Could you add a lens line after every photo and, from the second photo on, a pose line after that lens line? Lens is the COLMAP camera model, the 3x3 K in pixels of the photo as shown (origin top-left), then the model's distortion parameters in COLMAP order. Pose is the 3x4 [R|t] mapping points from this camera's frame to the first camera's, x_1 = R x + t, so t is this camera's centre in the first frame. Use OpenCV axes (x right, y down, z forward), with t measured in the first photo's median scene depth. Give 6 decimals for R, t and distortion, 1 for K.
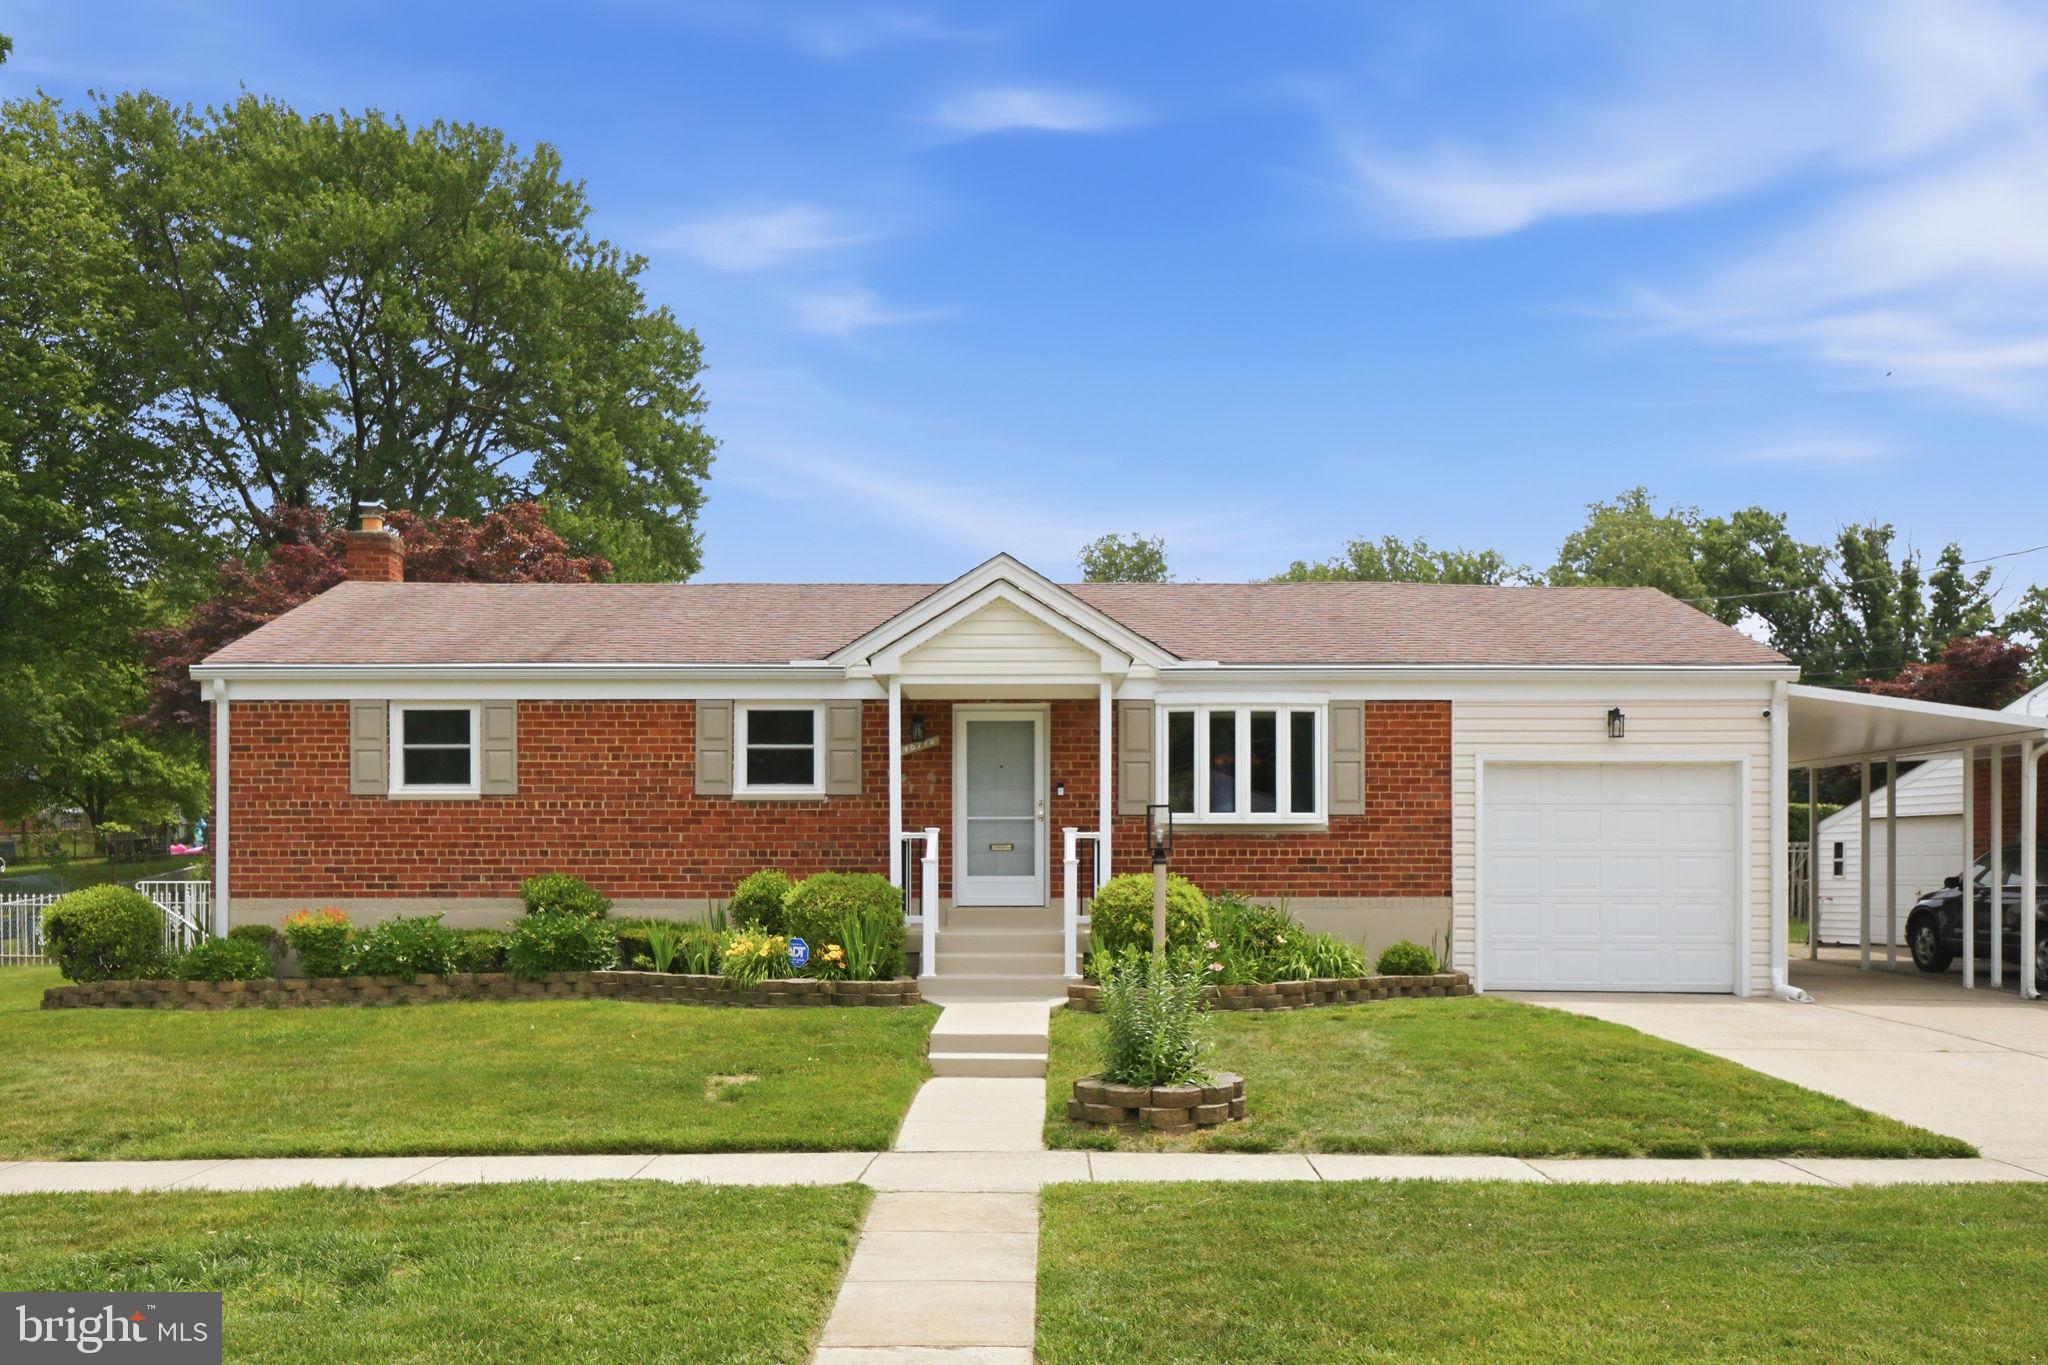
lens RADIAL K [[1850.5, 0, 1004.6], [0, 1850.5, 890.7], [0, 0, 1]] dist [0.020926, 0.013838]
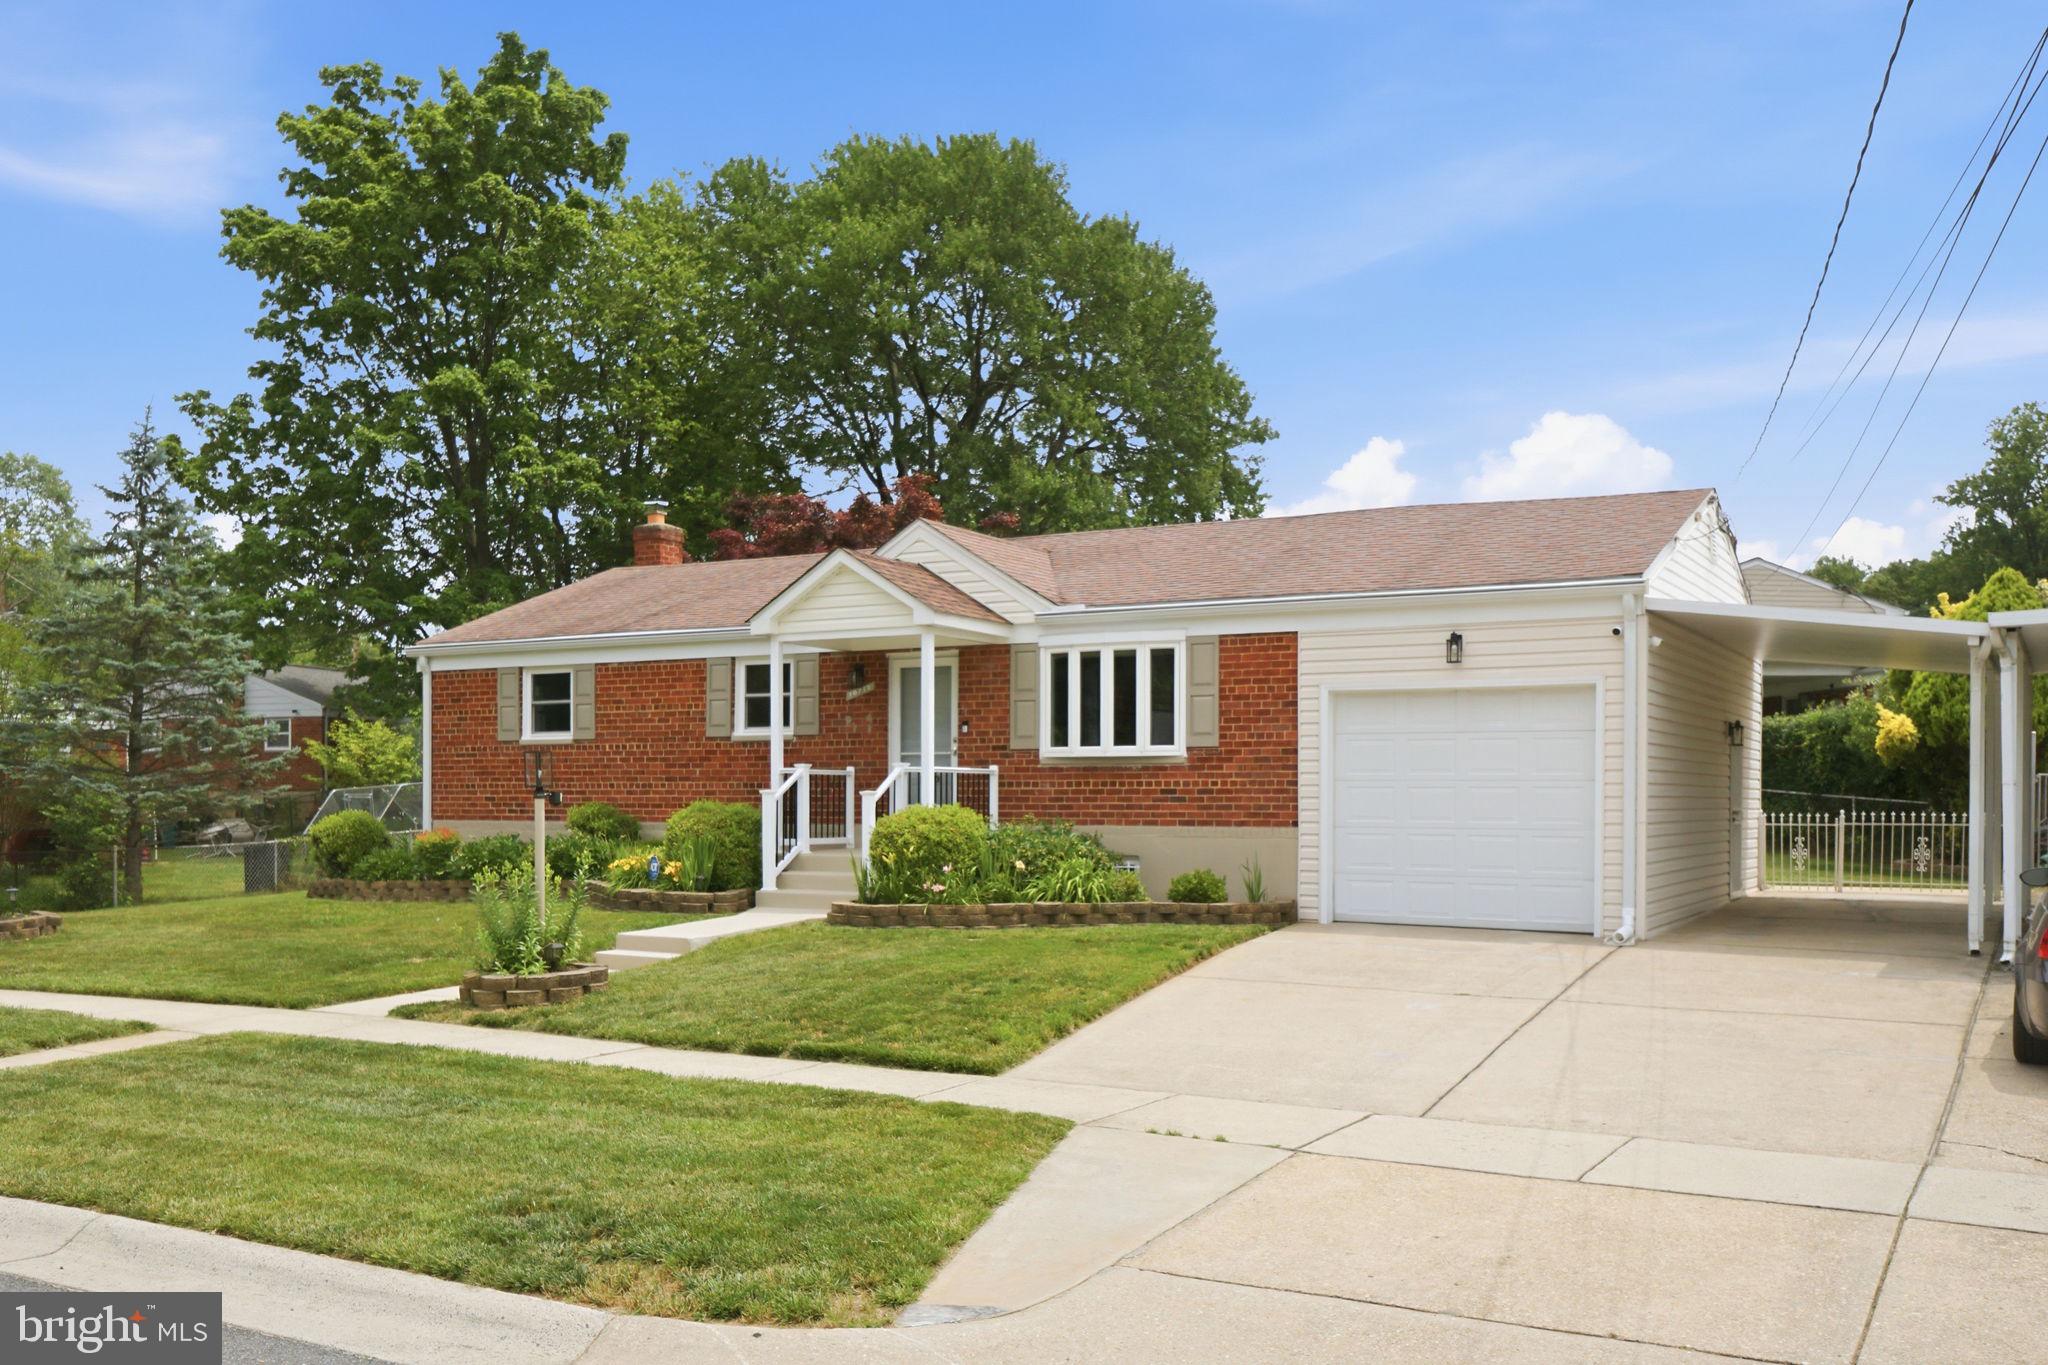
lens RADIAL K [[1850.5, 0, 1004.6], [0, 1850.5, 890.7], [0, 0, 1]] dist [0.020926, 0.013838]
pose [[0.867479, 0.025882, -0.496800, 0.604864], [-0.005289, 0.999069, 0.042814, -0.004365], [0.497445, -0.034512, 0.866809, 0.044915]]
